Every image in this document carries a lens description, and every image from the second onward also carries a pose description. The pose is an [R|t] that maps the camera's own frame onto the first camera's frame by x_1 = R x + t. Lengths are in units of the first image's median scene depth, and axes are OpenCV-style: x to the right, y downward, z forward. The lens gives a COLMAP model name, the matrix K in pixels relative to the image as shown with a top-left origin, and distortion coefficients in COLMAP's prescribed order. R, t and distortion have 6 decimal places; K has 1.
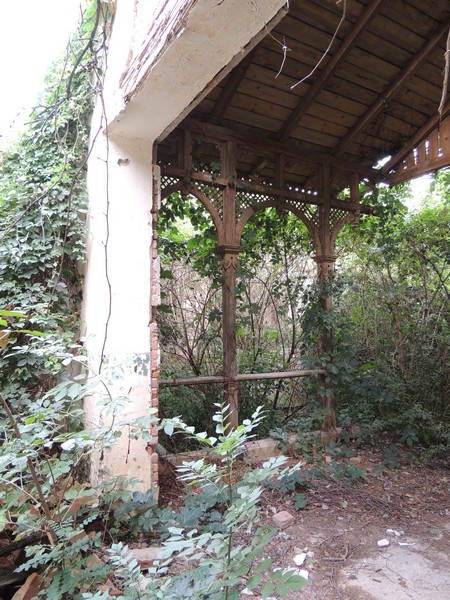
lens RADIAL K [[432.7, 0, 230.2], [0, 432.7, 308.8], [0, 0, 1]] dist [-0.021837, 0.002801]
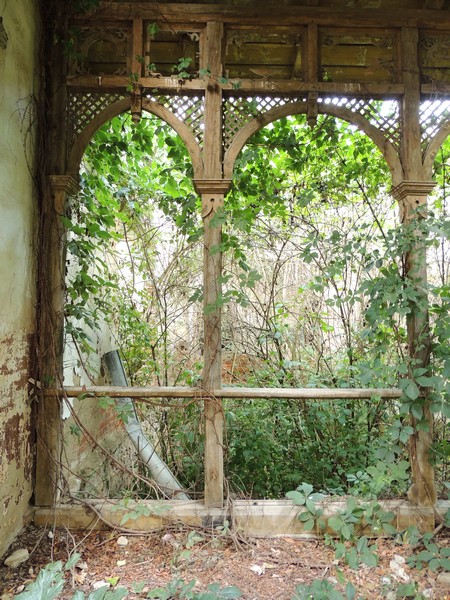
lens RADIAL K [[432.7, 0, 227.3], [0, 432.7, 305.1], [0, 0, 1]] dist [-0.021837, 0.002801]
pose [[0.867426, -0.023345, -0.497018, 0.302716], [0.011197, 0.999562, -0.027409, 0.047538], [0.497440, 0.018210, 0.867307, 0.426786]]
